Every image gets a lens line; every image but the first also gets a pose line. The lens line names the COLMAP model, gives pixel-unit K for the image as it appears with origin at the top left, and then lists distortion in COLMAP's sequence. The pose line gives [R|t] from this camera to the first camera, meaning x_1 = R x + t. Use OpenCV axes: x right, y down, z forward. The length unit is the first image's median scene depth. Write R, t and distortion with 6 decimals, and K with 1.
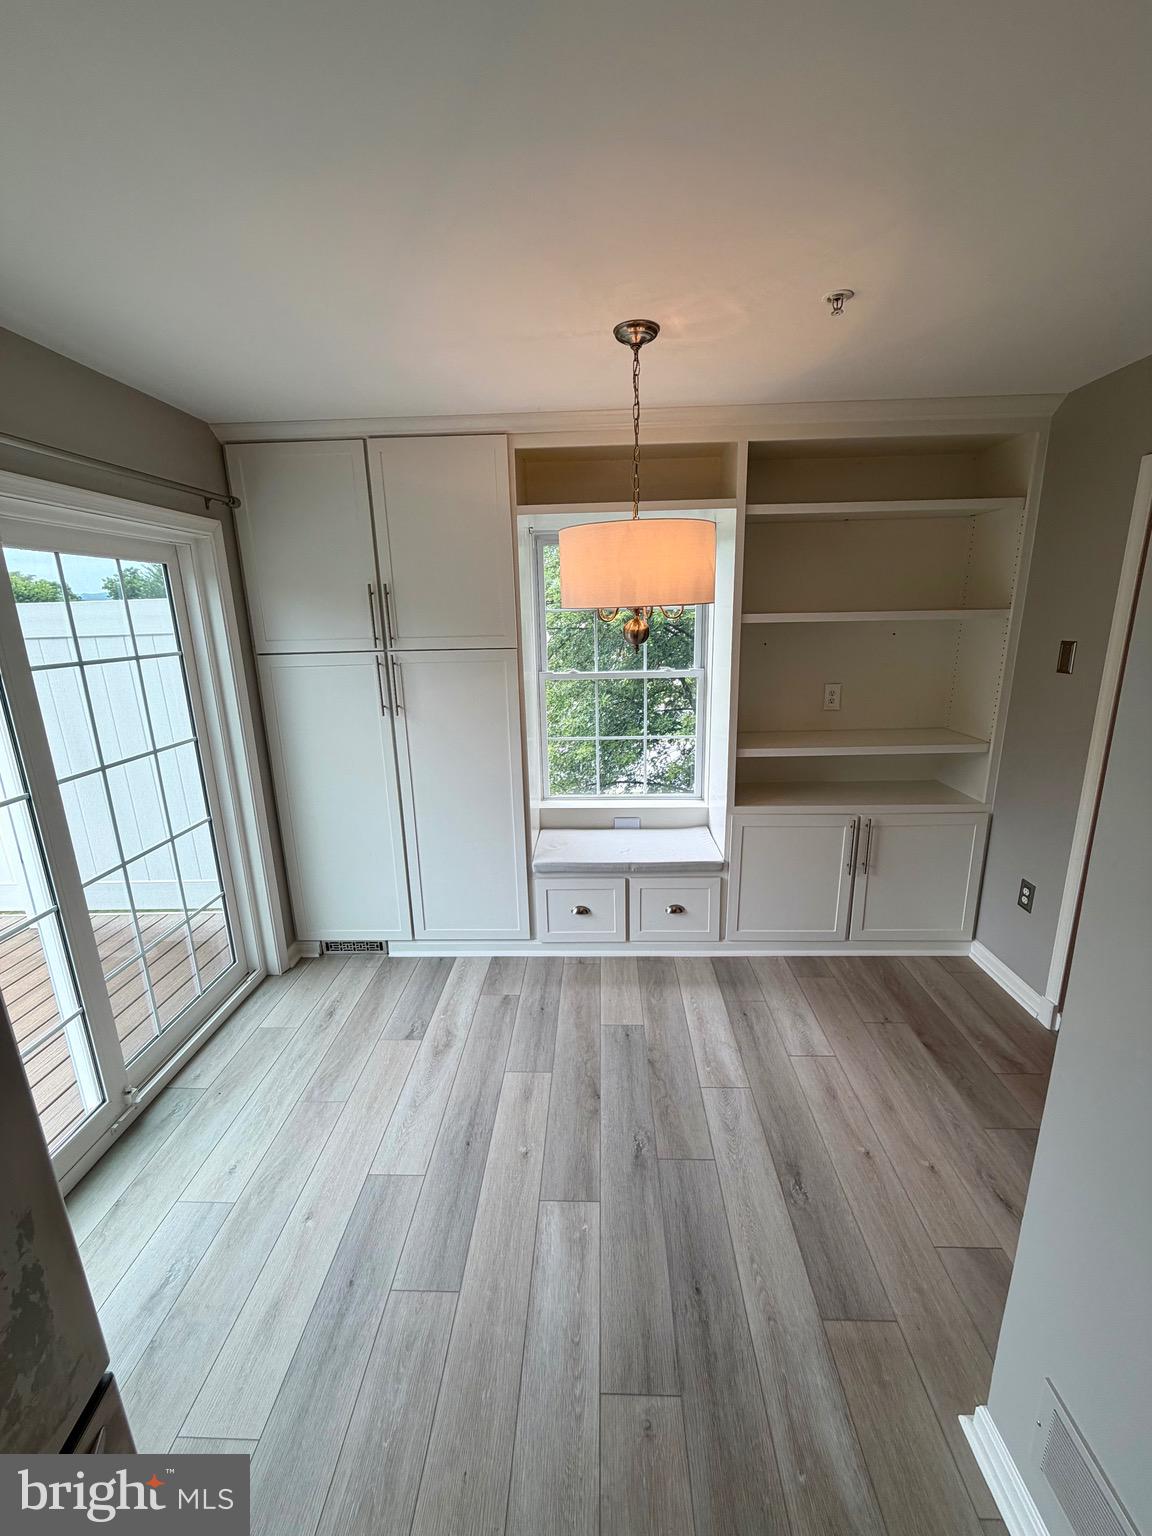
lens RADIAL K [[605.9, 0, 593.0], [0, 605.9, 761.3], [0, 0, 1]] dist [-0.001146, -0.000638]
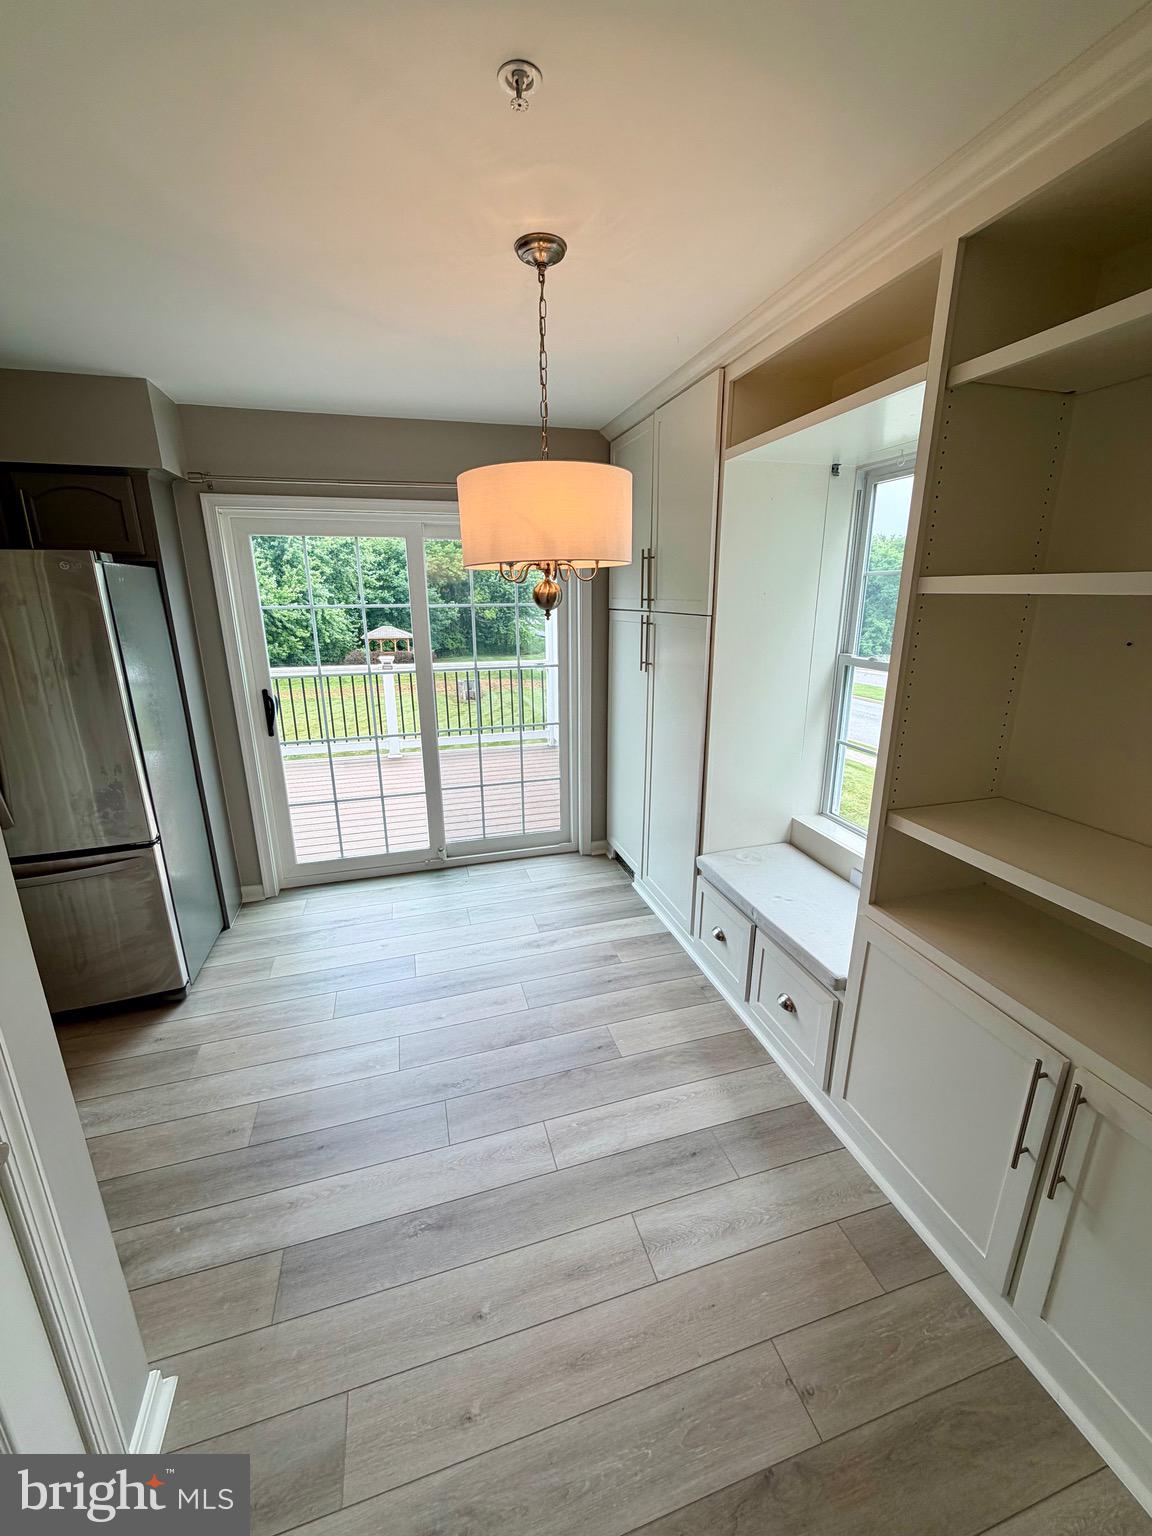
lens RADIAL K [[605.9, 0, 559.0], [0, 605.9, 760.2], [0, 0, 1]] dist [-0.001146, -0.000638]
pose [[0.302028, 0.276112, -0.912437, 0.717115], [-0.227990, 0.950282, 0.212096, -0.129734], [0.925635, 0.143967, 0.349962, 0.542390]]
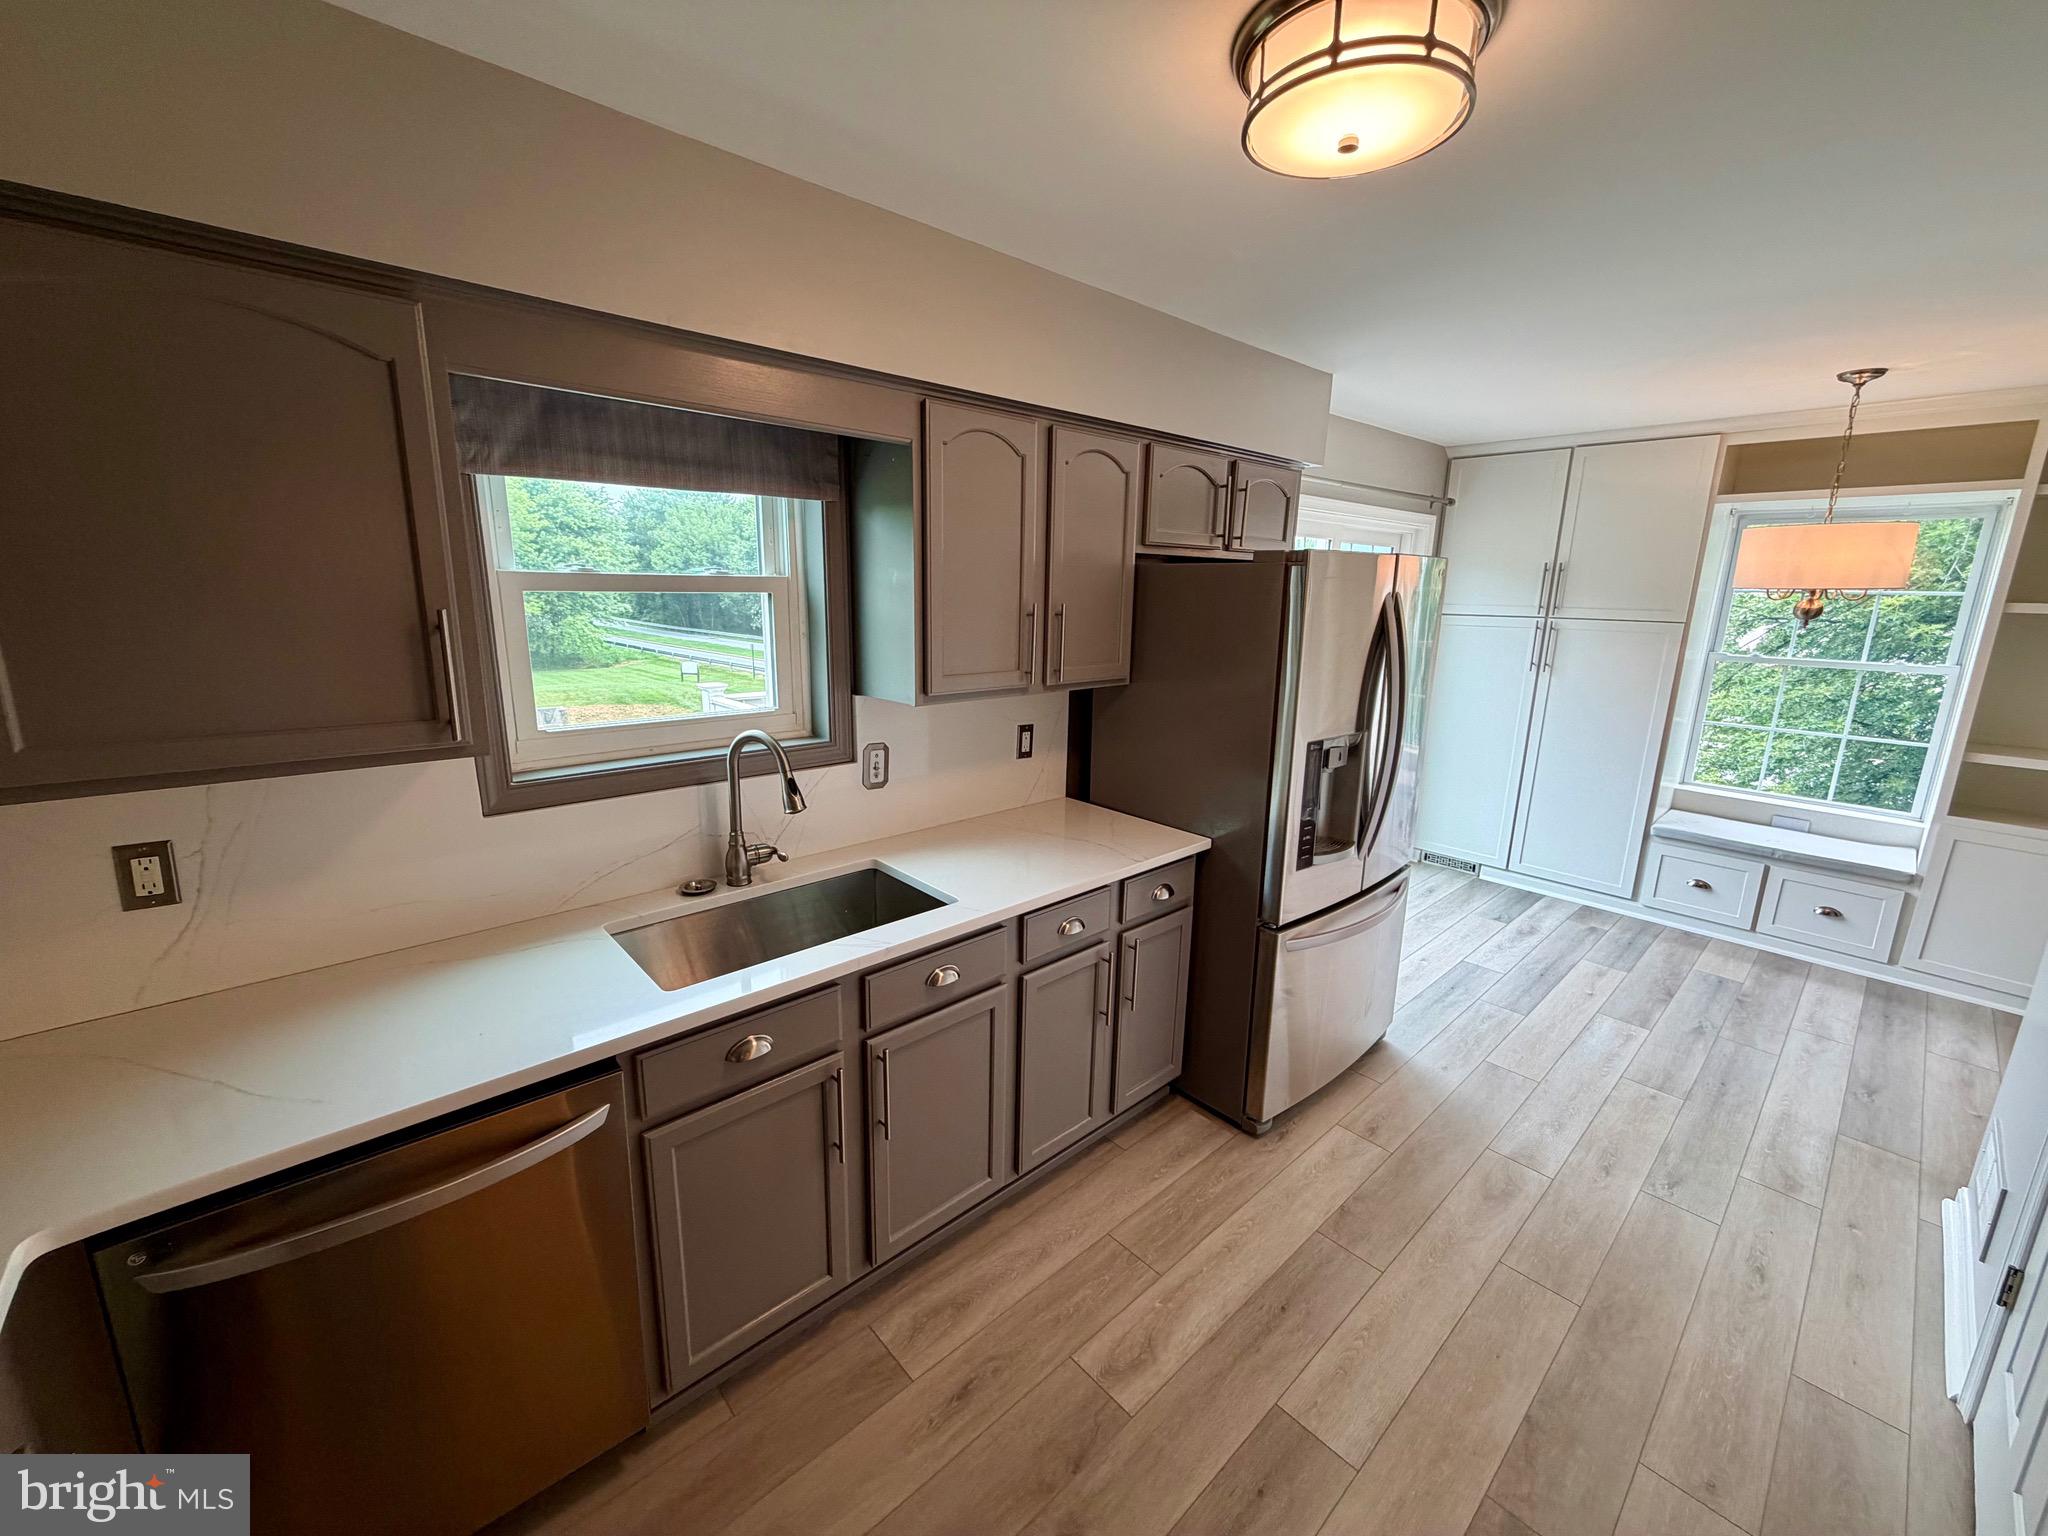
lens RADIAL K [[807.9, 0, 1015.5], [0, 807.9, 757.8], [0, 0, 1]] dist [-0.001146, -0.000638]
pose [[0.673181, 0.187496, -0.715313, 0.157743], [-0.206298, 0.976534, 0.061820, 0.223707], [0.710118, 0.105951, 0.696065, -0.898832]]
